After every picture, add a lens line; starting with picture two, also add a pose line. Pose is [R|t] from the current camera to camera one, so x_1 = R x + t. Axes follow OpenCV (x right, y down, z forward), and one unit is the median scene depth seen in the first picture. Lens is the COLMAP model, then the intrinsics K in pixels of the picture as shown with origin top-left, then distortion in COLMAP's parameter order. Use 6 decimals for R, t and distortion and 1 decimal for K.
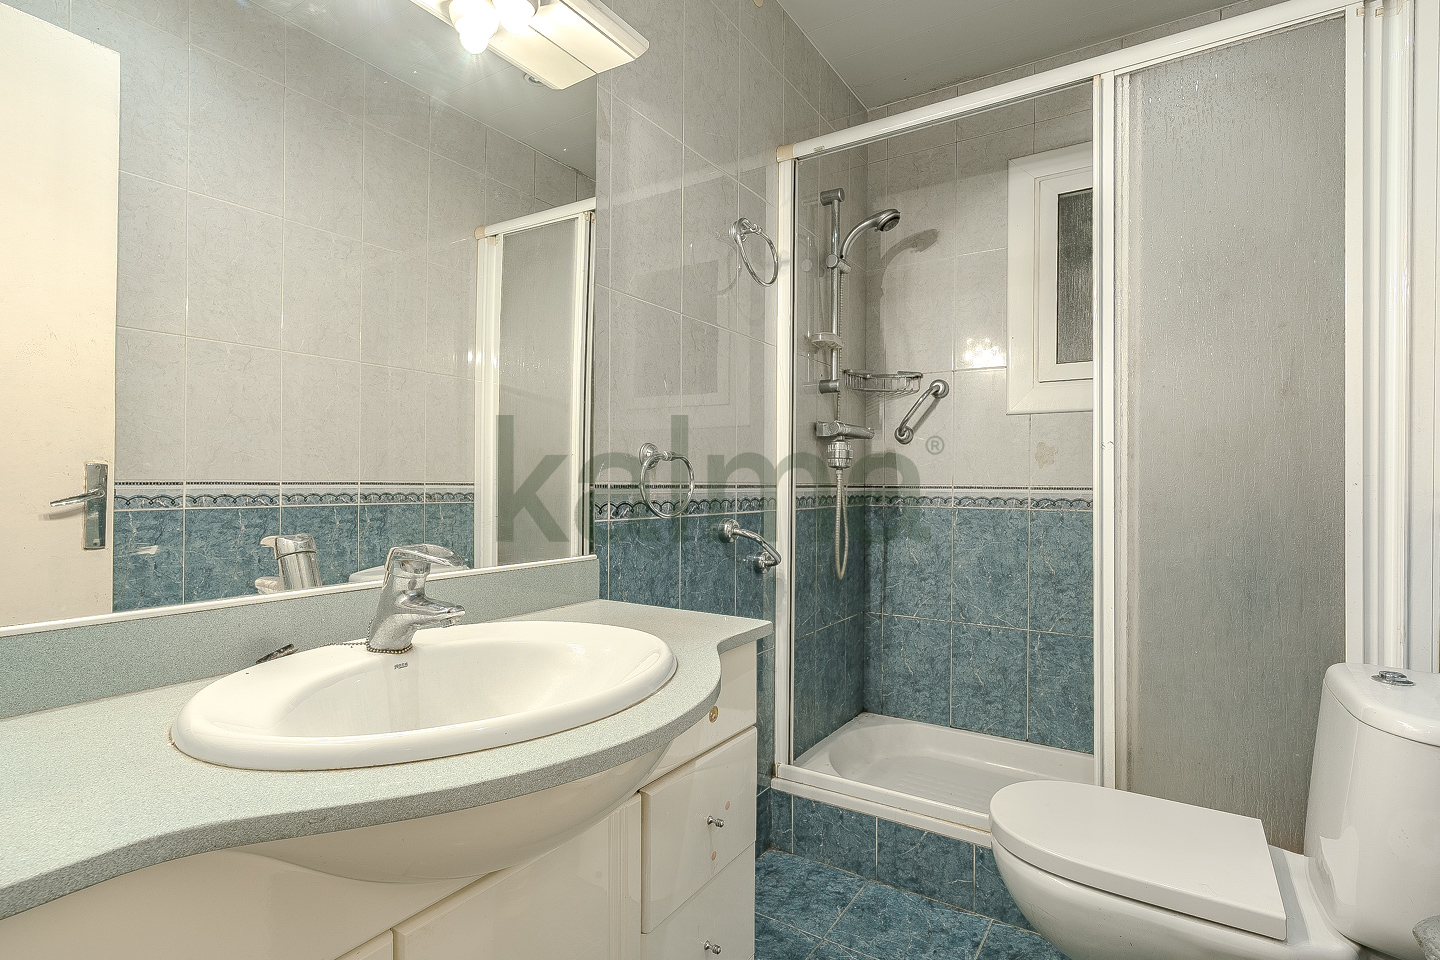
lens RADIAL K [[713.0, 0, 721.2], [0, 713.0, 477.6], [0, 0, 1]] dist [0.000498, 0.001514]
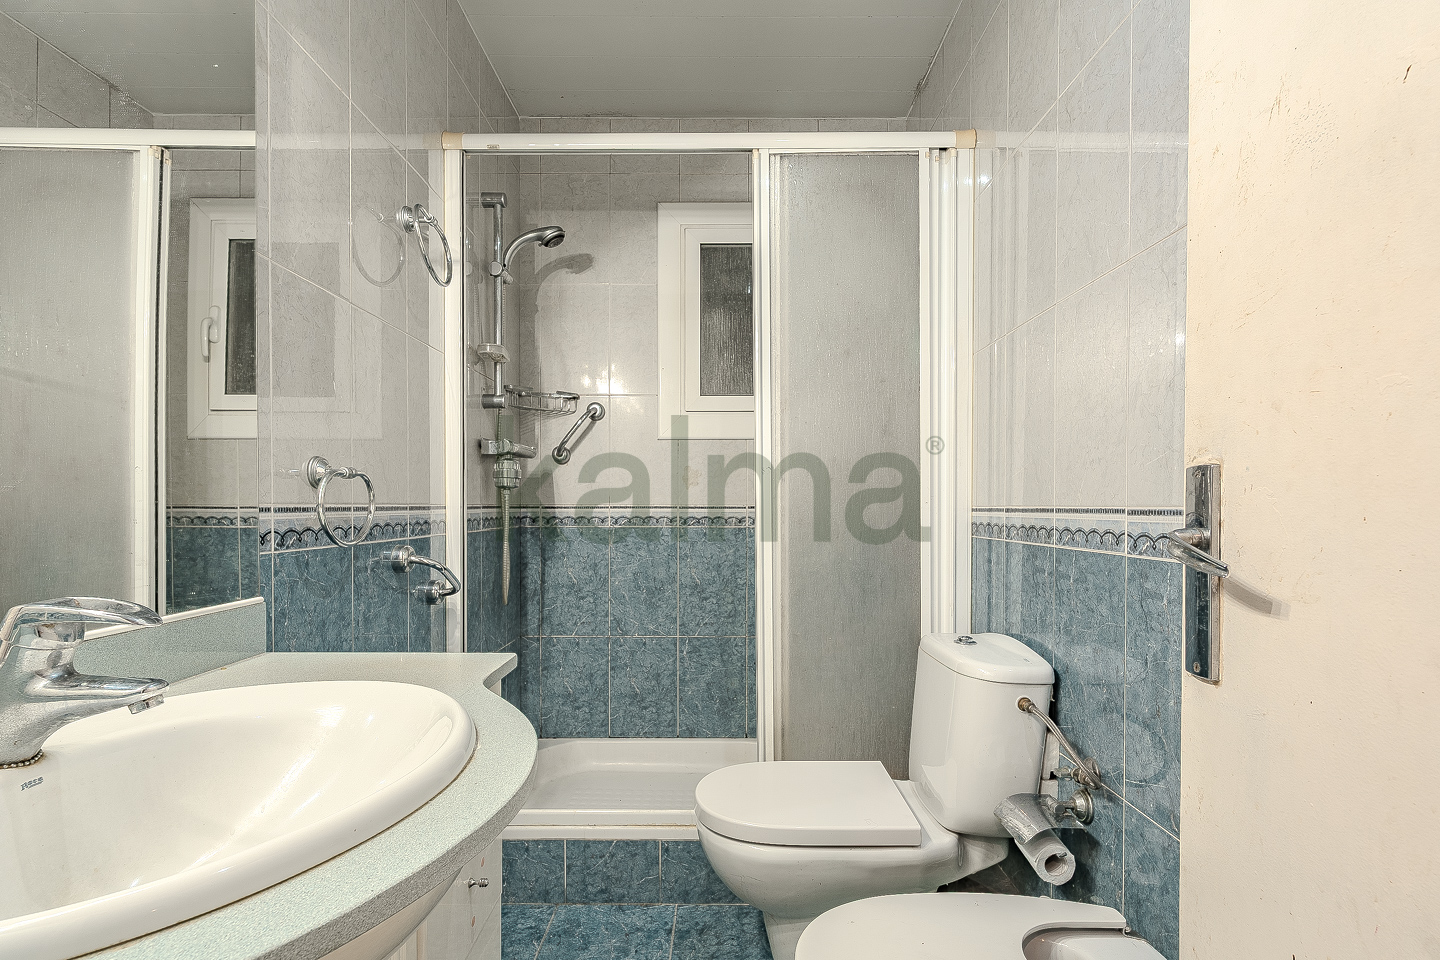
lens RADIAL K [[713.0, 0, 732.1], [0, 713.0, 506.3], [0, 0, 1]] dist [0.000498, 0.001514]
pose [[0.840274, -0.007834, 0.542105, -0.121926], [0.001524, 0.999926, 0.012089, -0.000207], [-0.542159, -0.009332, 0.840224, 0.043435]]
